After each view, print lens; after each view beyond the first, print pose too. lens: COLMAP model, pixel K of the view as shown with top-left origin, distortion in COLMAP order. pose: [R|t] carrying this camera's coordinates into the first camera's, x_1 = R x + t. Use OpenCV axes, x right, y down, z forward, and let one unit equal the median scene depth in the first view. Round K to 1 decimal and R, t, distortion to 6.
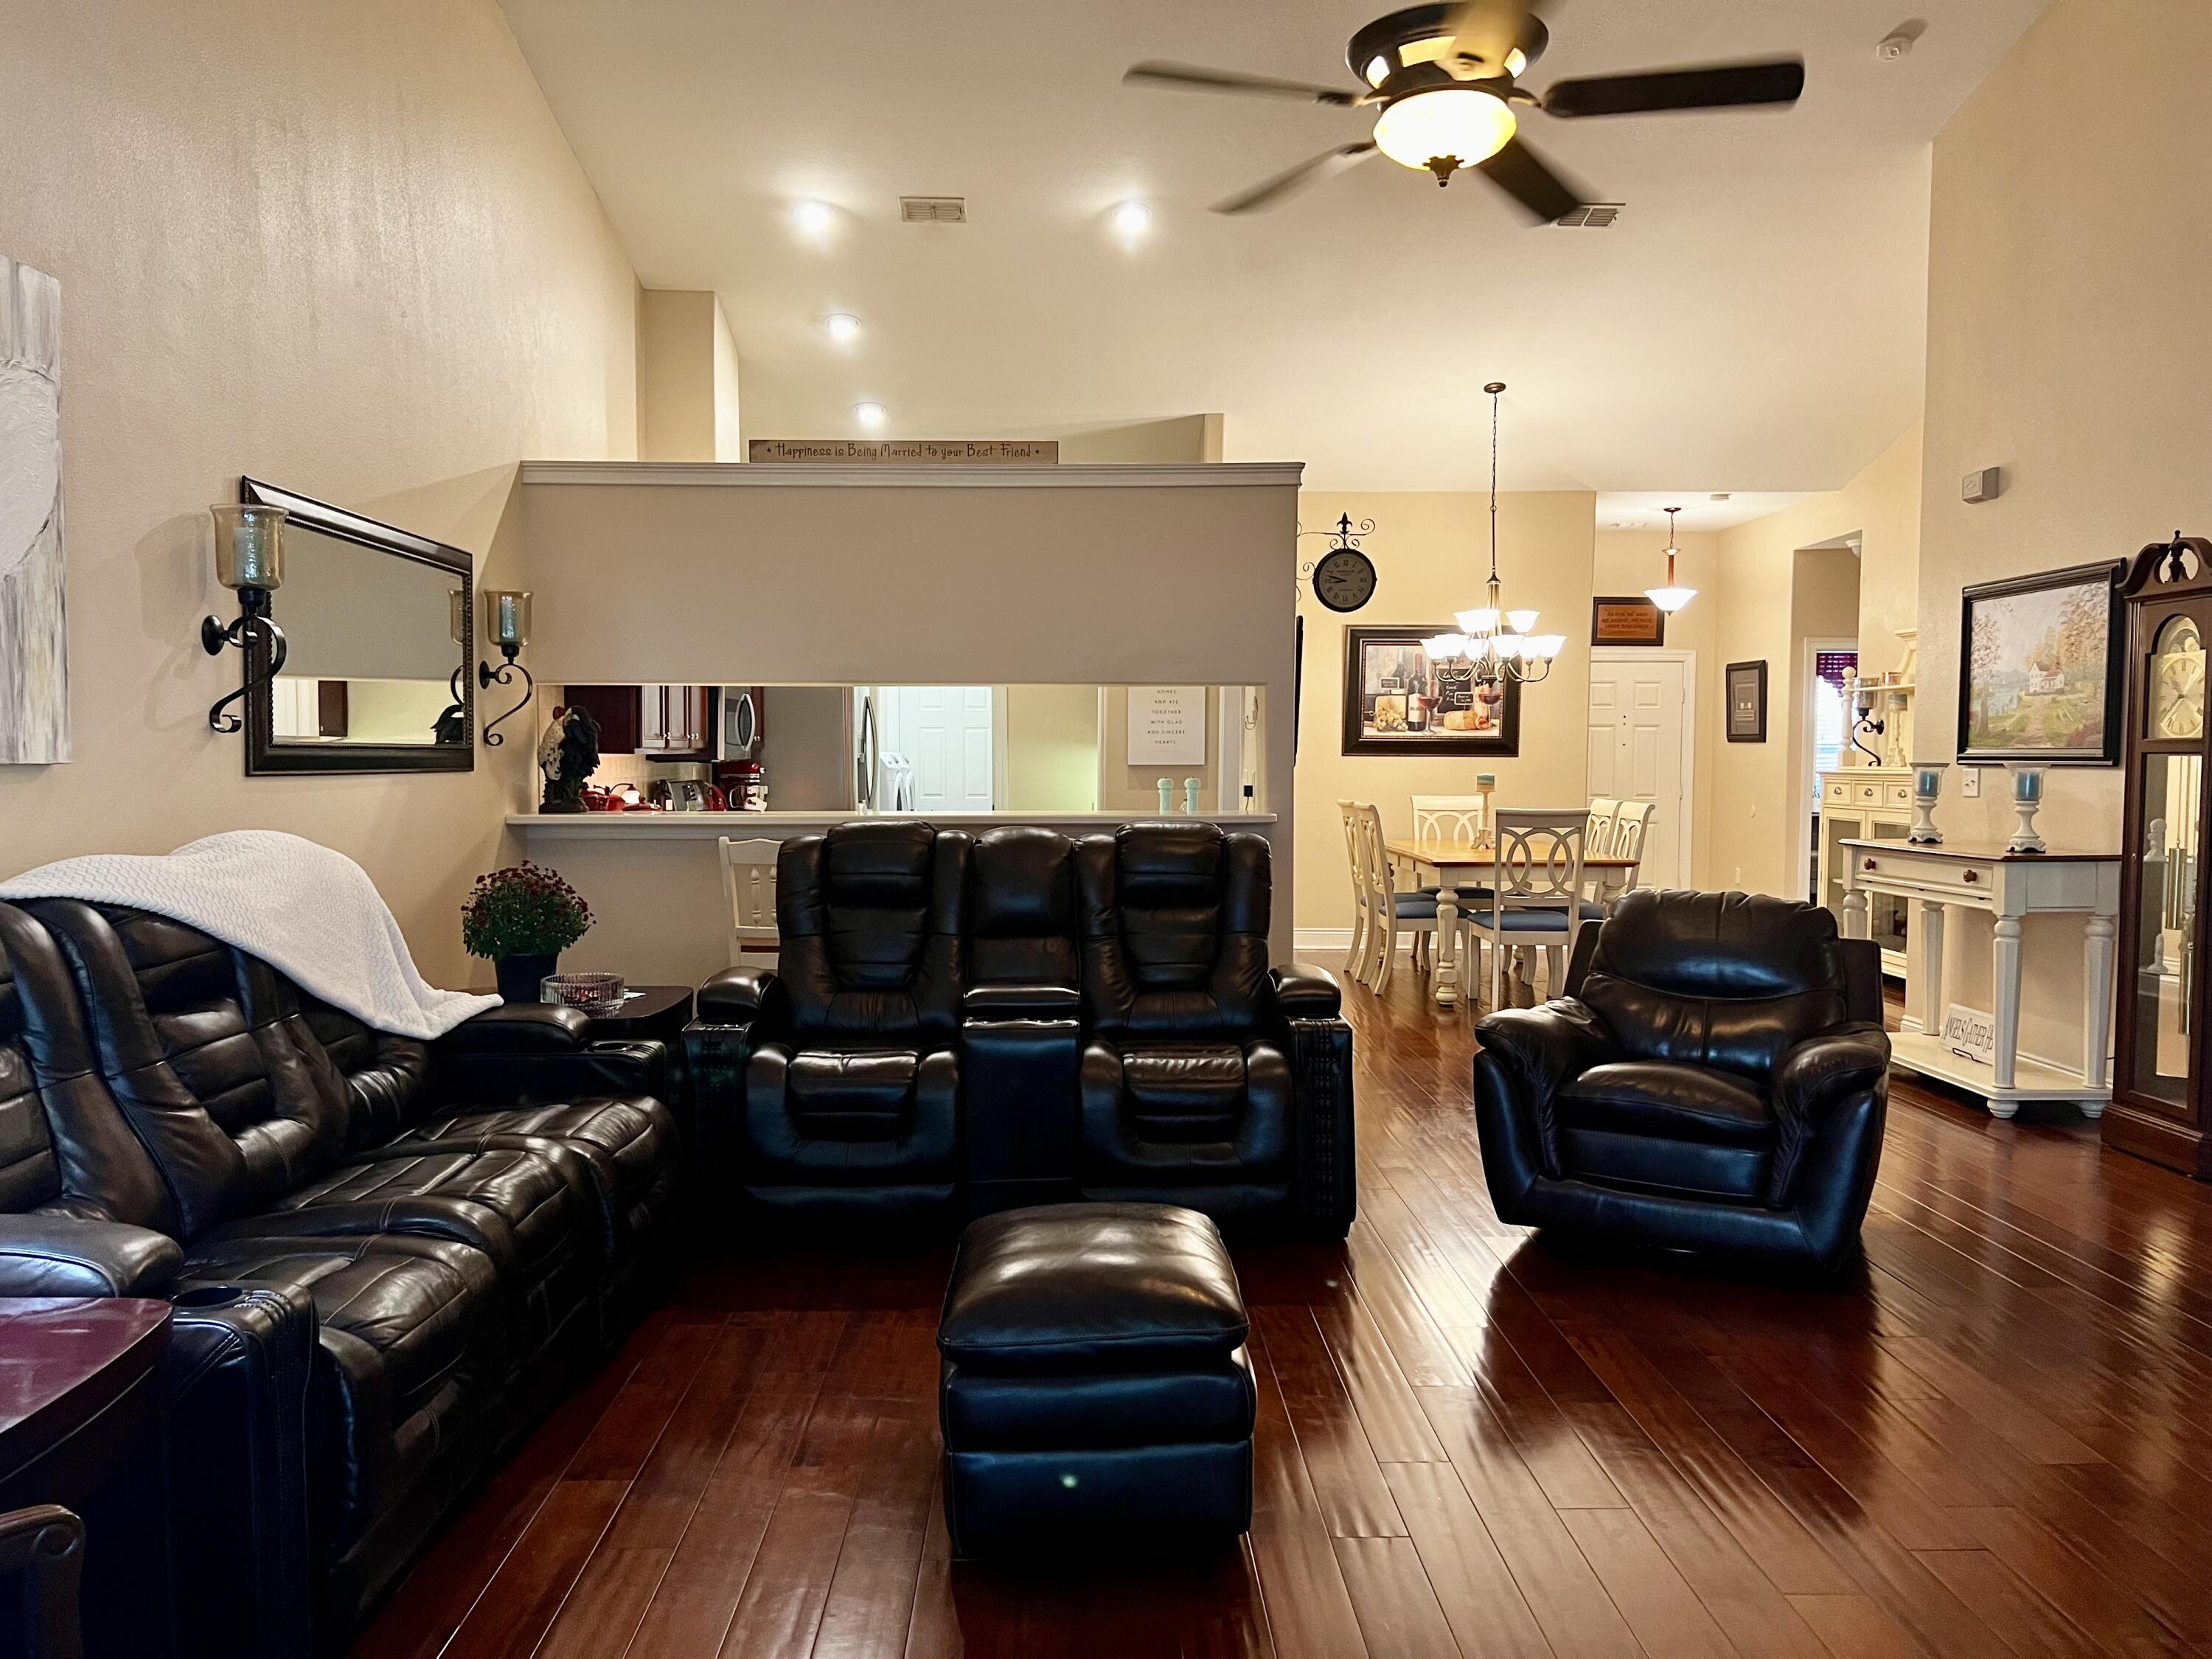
lens RADIAL K [[1668.3, 0, 1099.8], [0, 1668.3, 847.4], [0, 0, 1]] dist [0.117473, -0.209059]
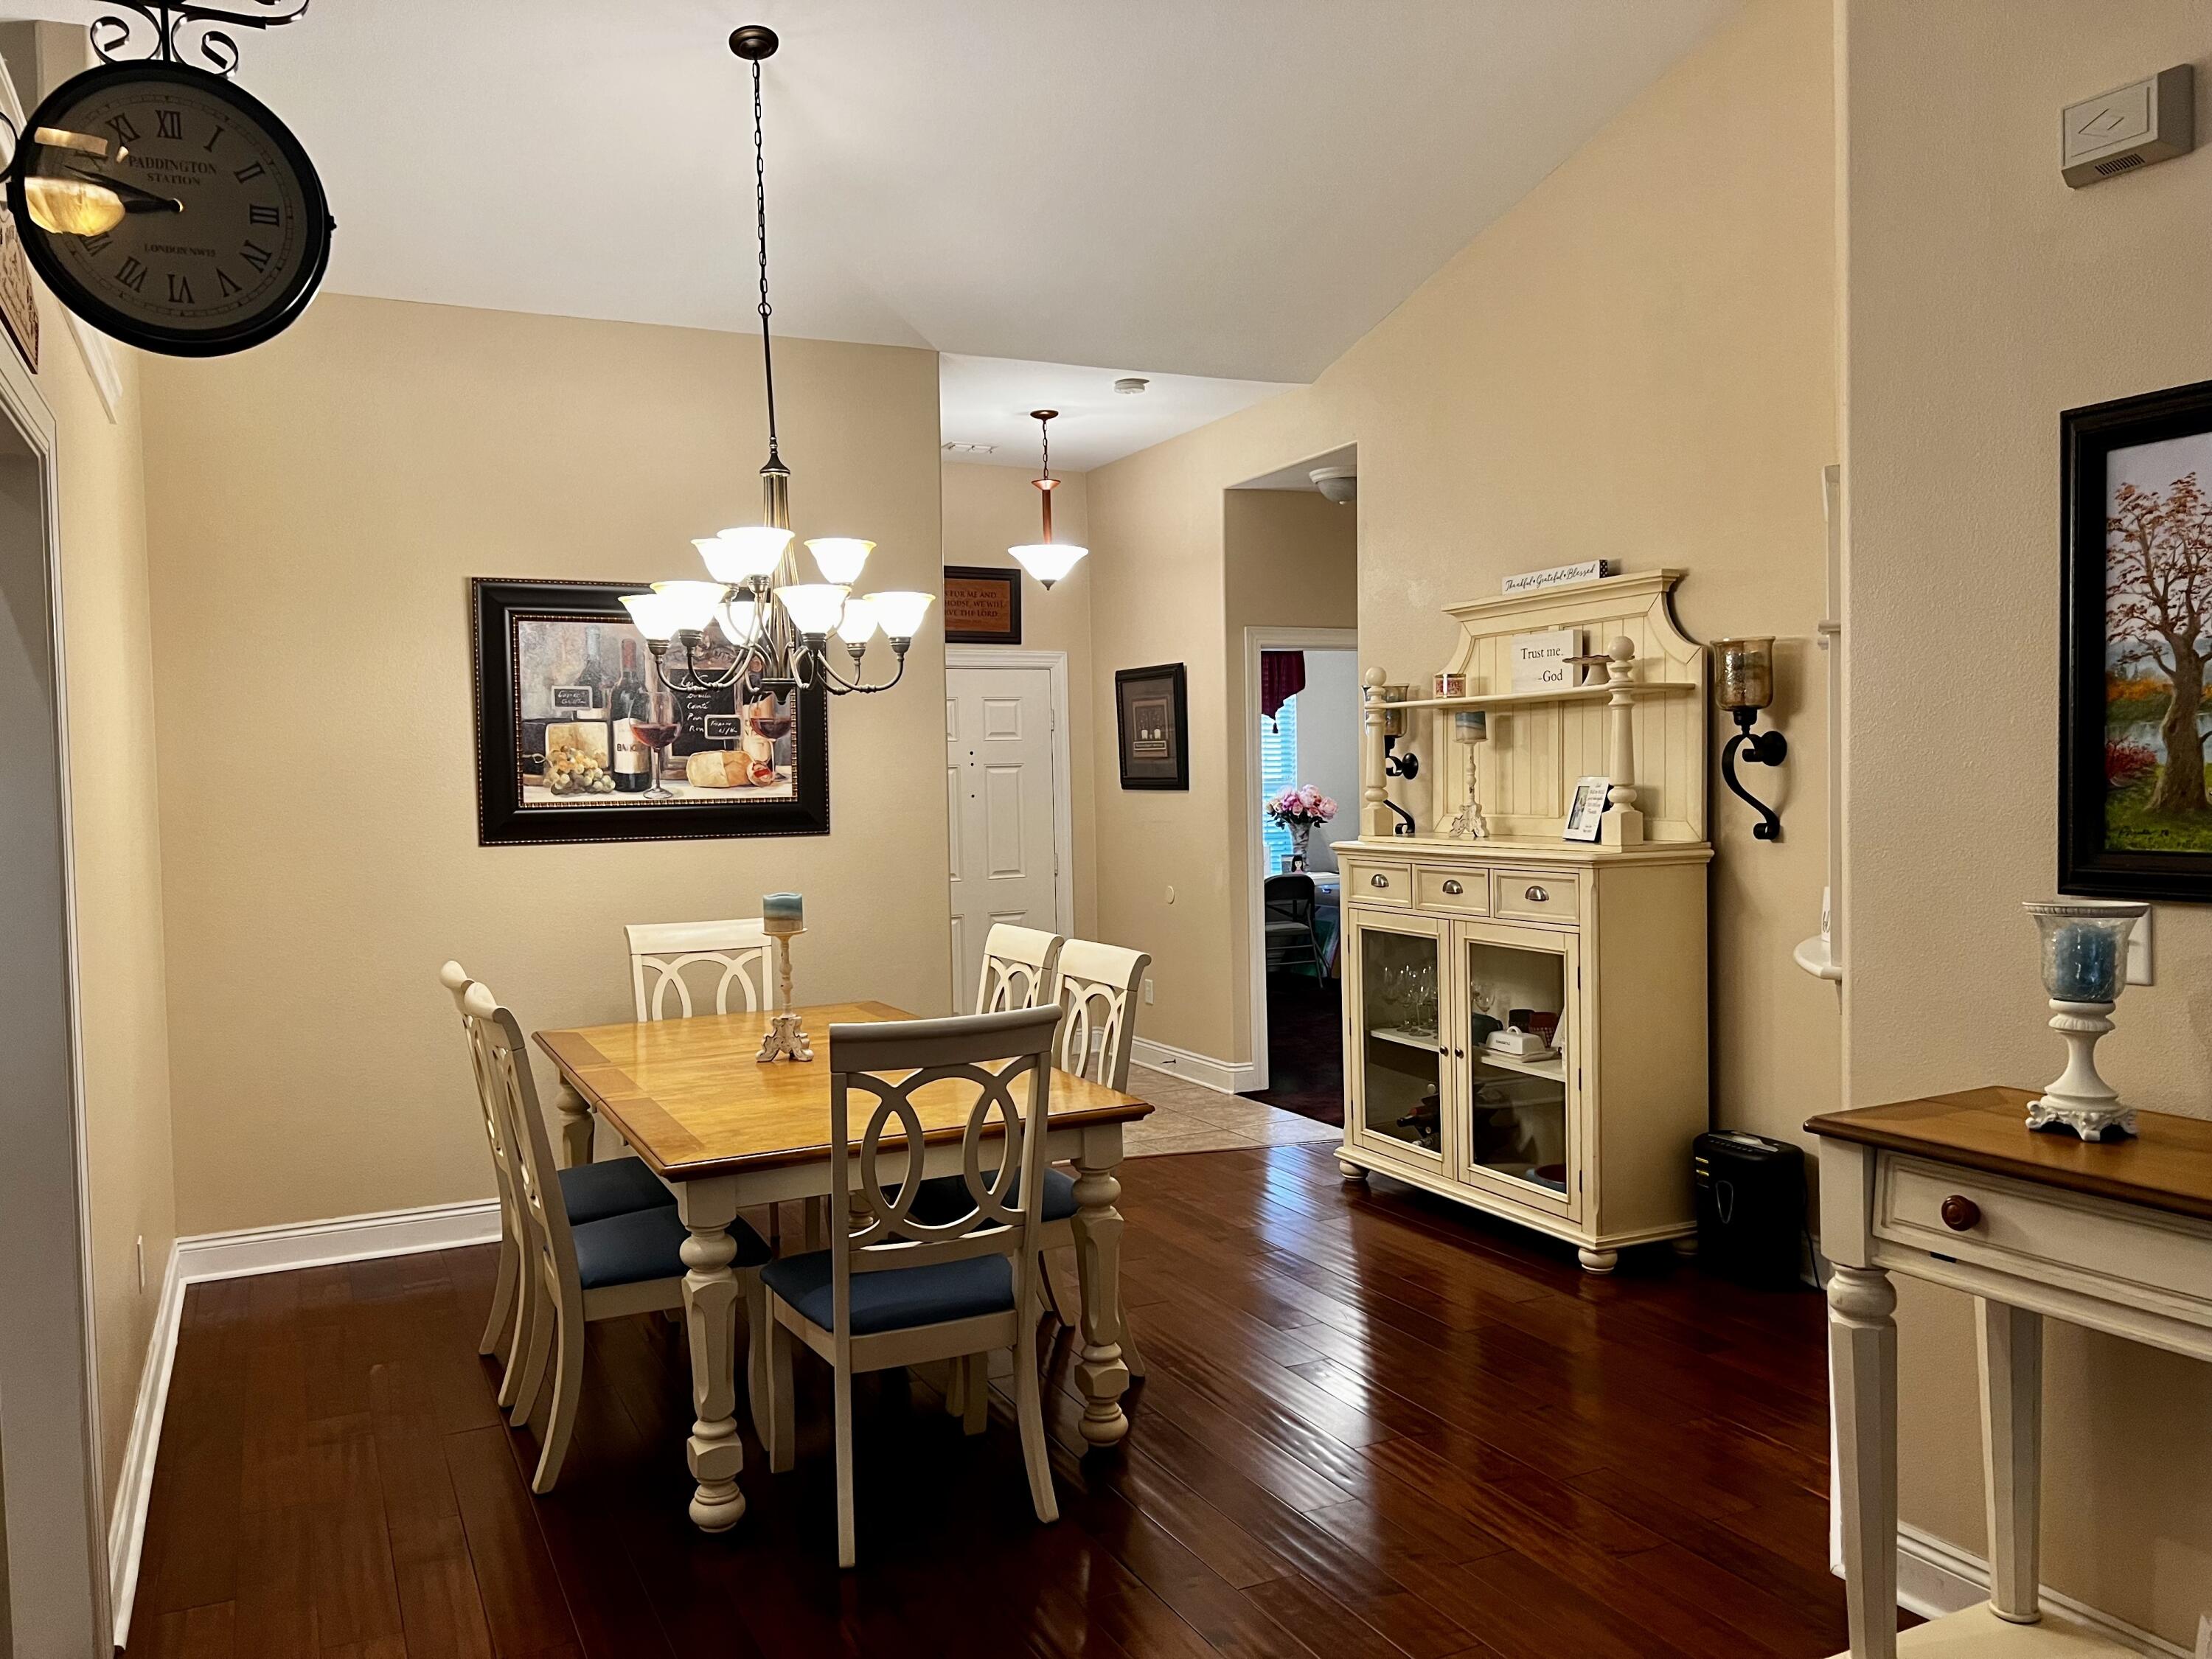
lens RADIAL K [[1673.8, 0, 1101.7], [0, 1673.8, 843.3], [0, 0, 1]] dist [0.058433, -0.071227]
pose [[0.905988, -0.042751, 0.421139, 0.103507], [0.050563, 0.998693, -0.007395, -0.043253], [-0.420272, 0.027993, 0.906966, 0.483288]]
